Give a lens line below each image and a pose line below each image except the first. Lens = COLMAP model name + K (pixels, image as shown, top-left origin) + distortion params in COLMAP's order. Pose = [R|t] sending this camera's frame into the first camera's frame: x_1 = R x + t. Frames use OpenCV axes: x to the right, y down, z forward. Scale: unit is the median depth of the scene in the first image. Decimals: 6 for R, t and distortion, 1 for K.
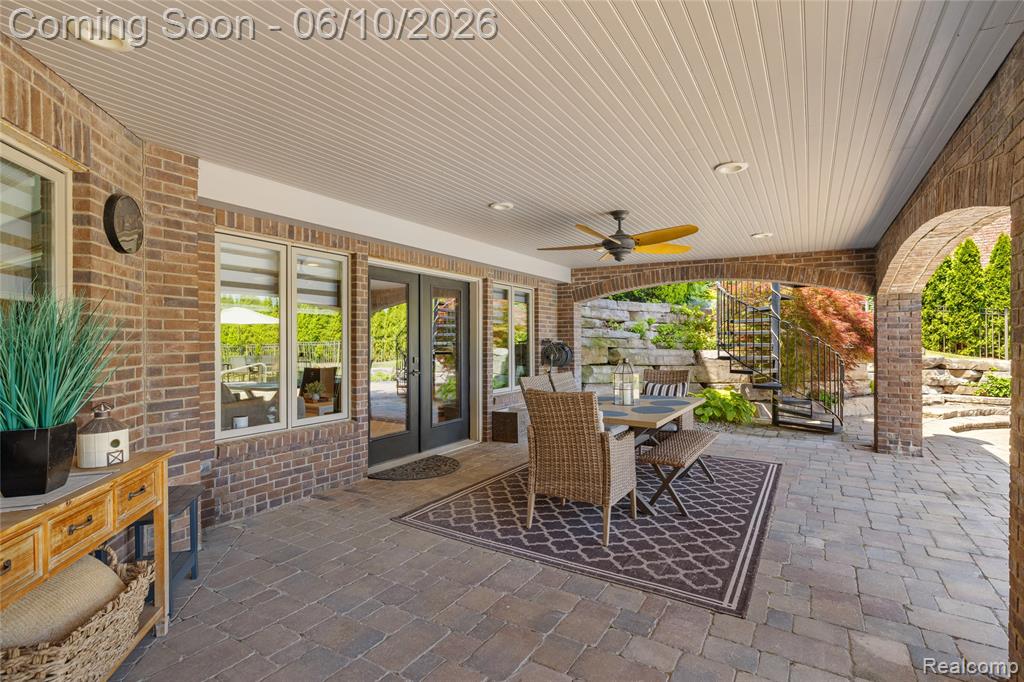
lens RADIAL K [[499.5, 0, 513.0], [0, 499.5, 340.8], [0, 0, 1]] dist [0.000342, -0.001327]
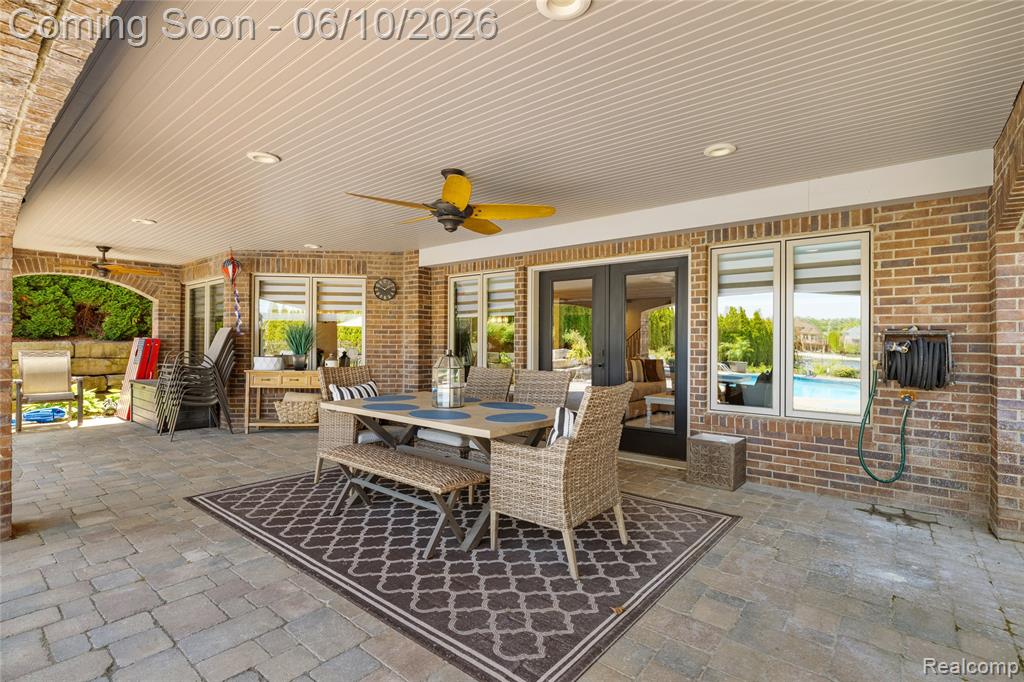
lens RADIAL K [[499.5, 0, 513.2], [0, 499.5, 340.8], [0, 0, 1]] dist [0.000342, -0.001327]
pose [[-0.161394, -0.005806, -0.986873, 1.470479], [-0.010879, 0.999932, -0.004103, 0.034078], [0.986830, 0.010074, -0.161446, 1.799689]]
